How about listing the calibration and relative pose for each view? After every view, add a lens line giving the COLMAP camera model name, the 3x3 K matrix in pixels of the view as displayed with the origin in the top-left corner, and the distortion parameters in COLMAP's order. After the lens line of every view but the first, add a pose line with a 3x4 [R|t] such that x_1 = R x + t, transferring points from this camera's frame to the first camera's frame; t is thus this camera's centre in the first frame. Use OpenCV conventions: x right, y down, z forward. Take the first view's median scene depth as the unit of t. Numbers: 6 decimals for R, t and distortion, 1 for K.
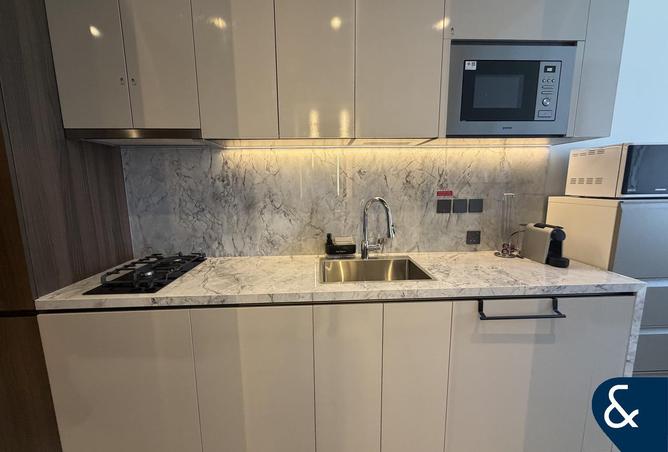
lens RADIAL K [[269.7, 0, 331.6], [0, 269.7, 223.9], [0, 0, 1]] dist [-0.000750, -0.000357]
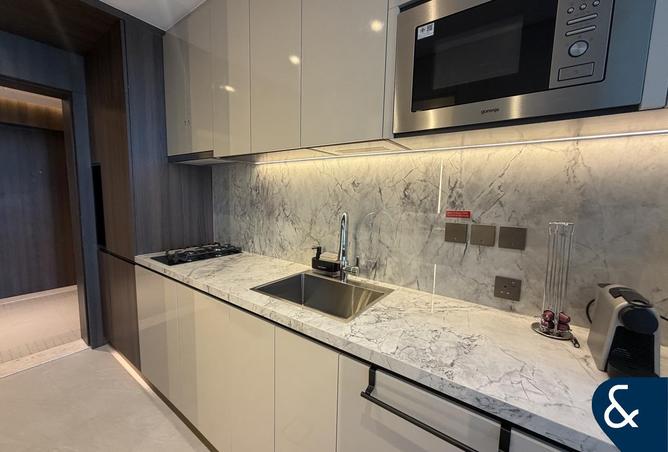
lens RADIAL K [[269.7, 0, 331.6], [0, 269.7, 225.0], [0, 0, 1]] dist [-0.000750, -0.000357]
pose [[0.781156, 0.098141, -0.616574, 0.609788], [-0.123797, 0.992307, 0.001106, -0.048075], [0.611939, 0.075466, 0.787296, 0.260323]]
